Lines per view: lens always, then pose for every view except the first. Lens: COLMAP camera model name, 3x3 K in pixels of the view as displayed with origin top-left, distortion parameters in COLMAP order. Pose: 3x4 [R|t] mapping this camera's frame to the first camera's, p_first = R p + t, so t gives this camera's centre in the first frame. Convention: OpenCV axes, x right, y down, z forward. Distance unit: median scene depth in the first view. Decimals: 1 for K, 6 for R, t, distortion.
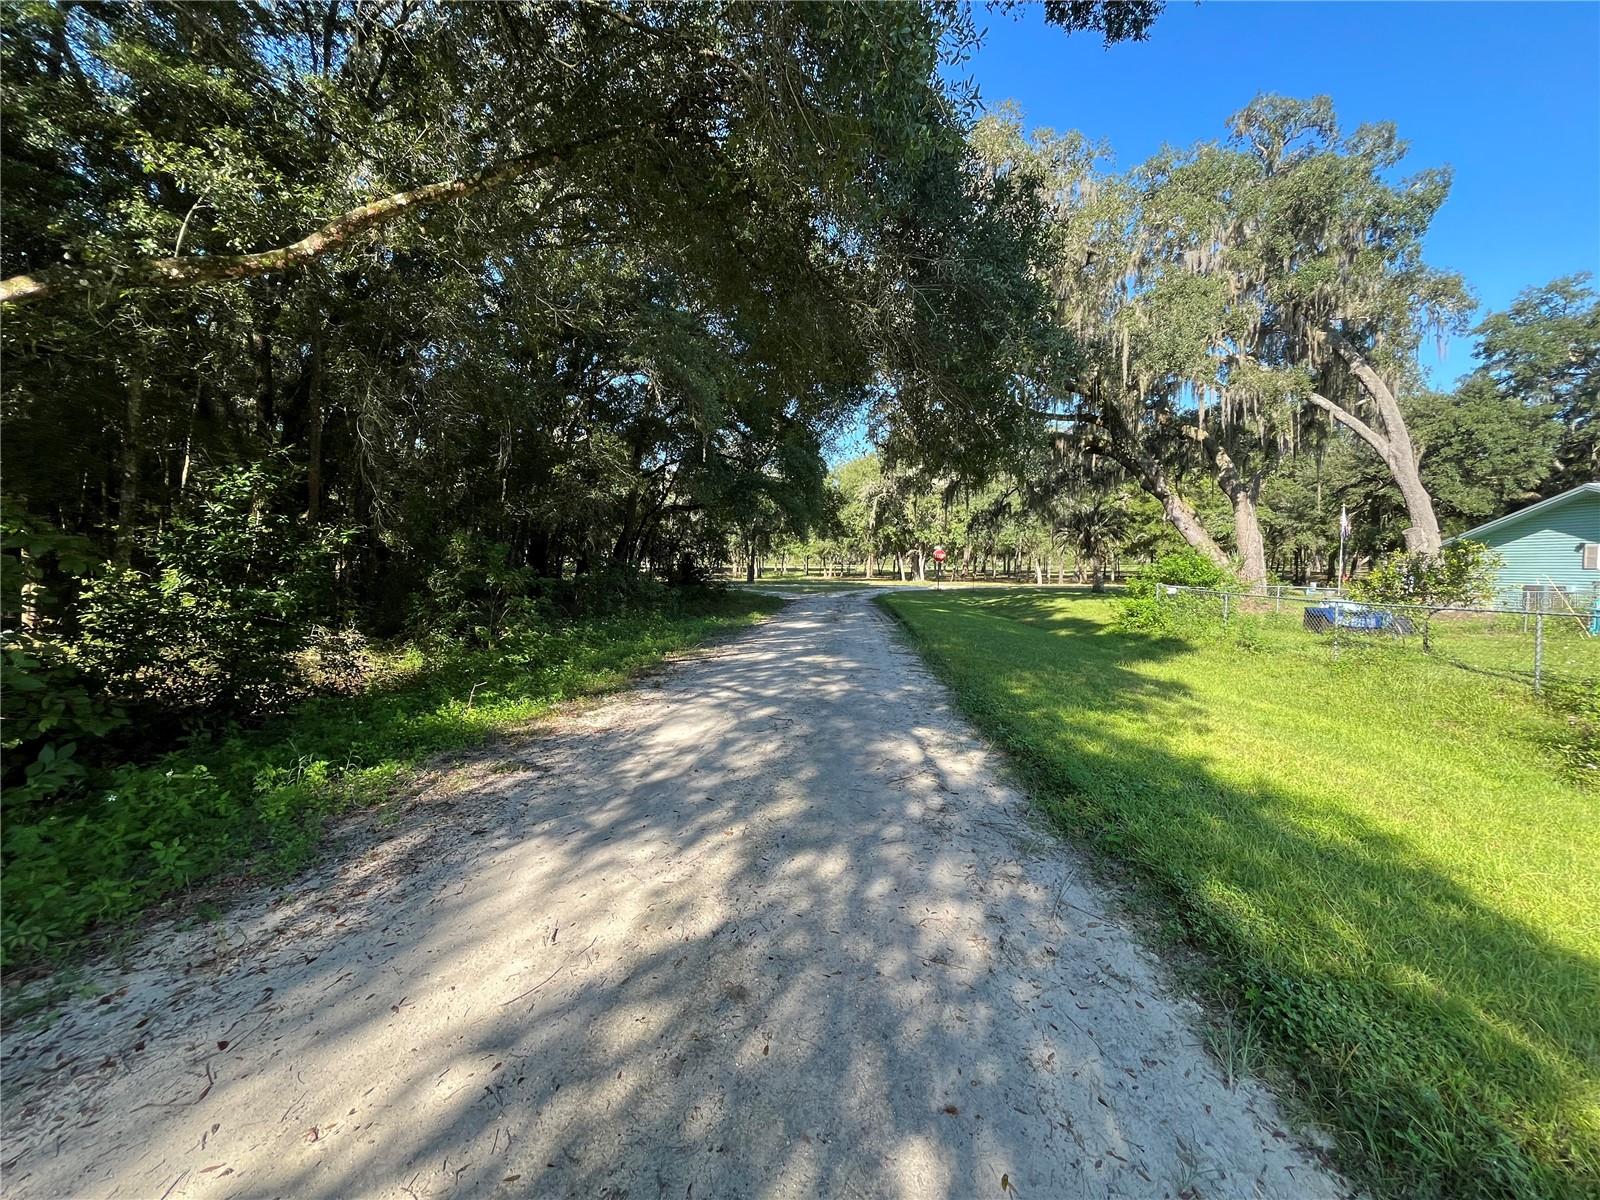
lens RADIAL K [[650.3, 0, 798.4], [0, 650.3, 592.7], [0, 0, 1]] dist [-0.001610, 0.000119]
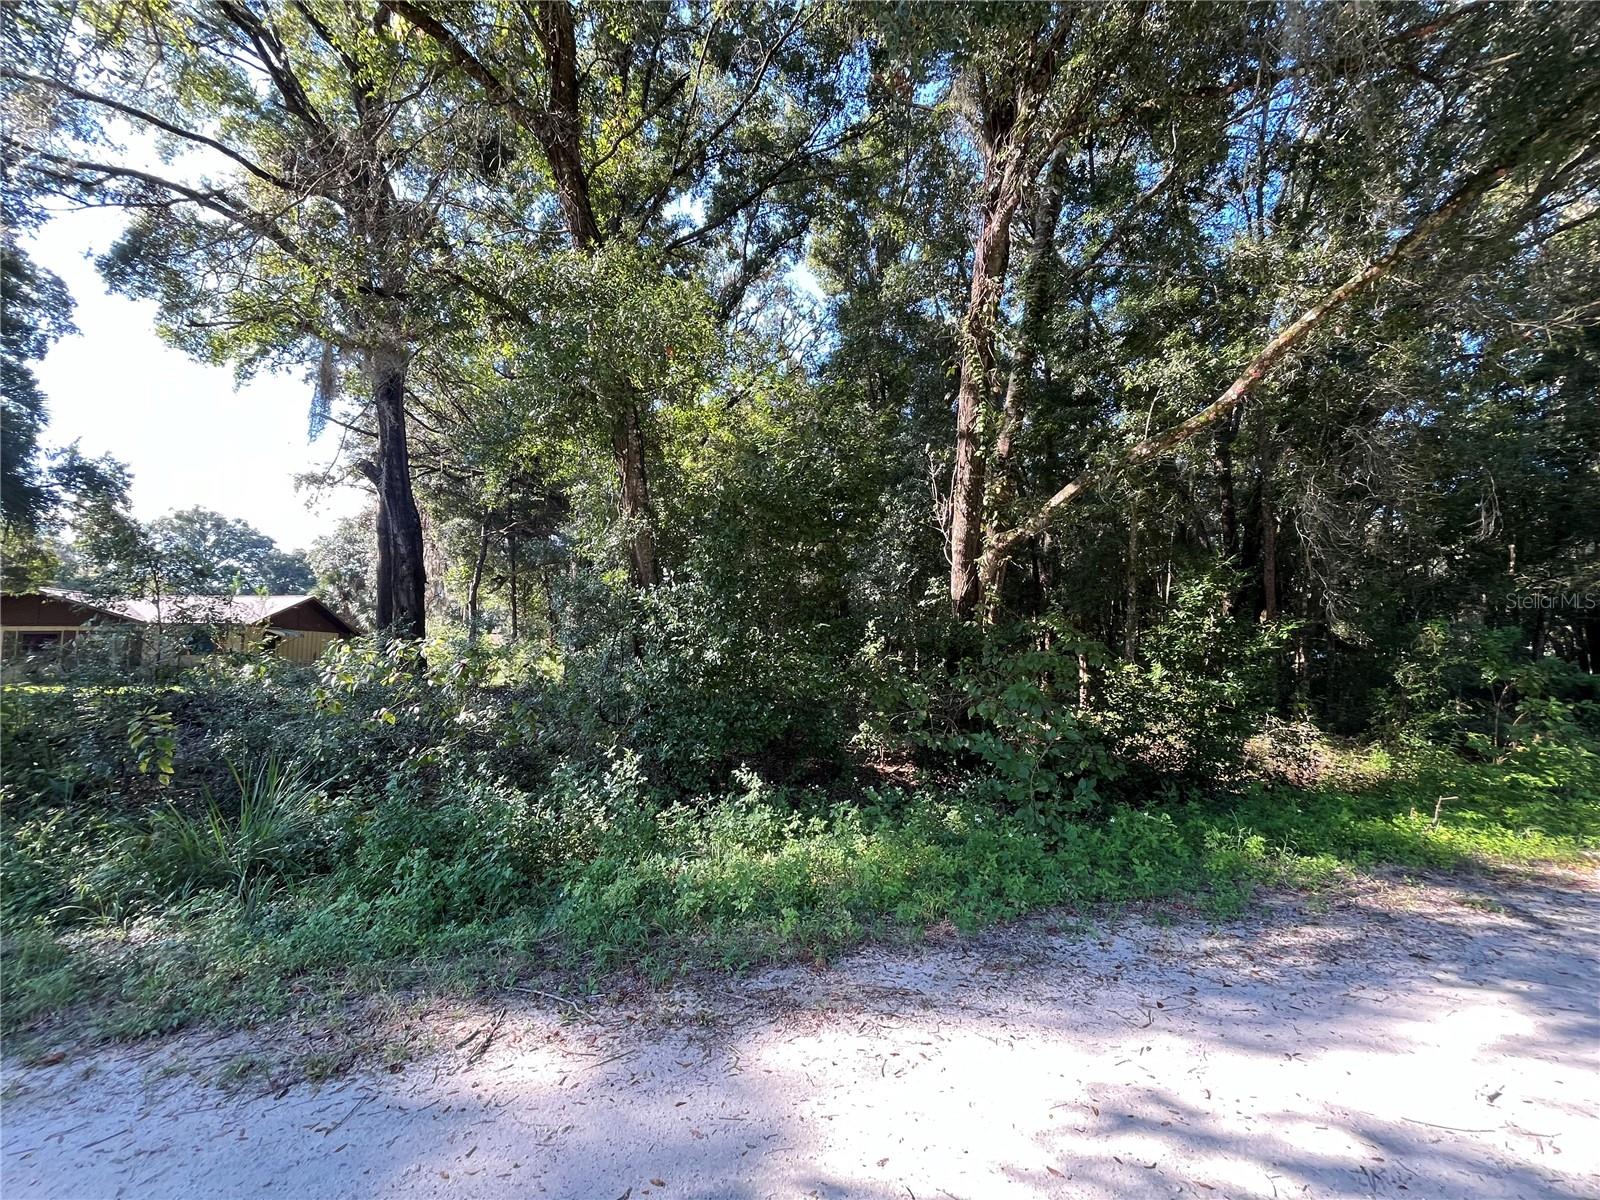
lens RADIAL K [[650.3, 0, 799.0], [0, 650.3, 599.7], [0, 0, 1]] dist [-0.001610, 0.000119]
pose [[0.278723, -0.097084, -0.955452, 0.116366], [-0.030028, 0.993510, -0.109711, 0.001649], [0.959902, 0.059270, 0.273999, -0.066778]]
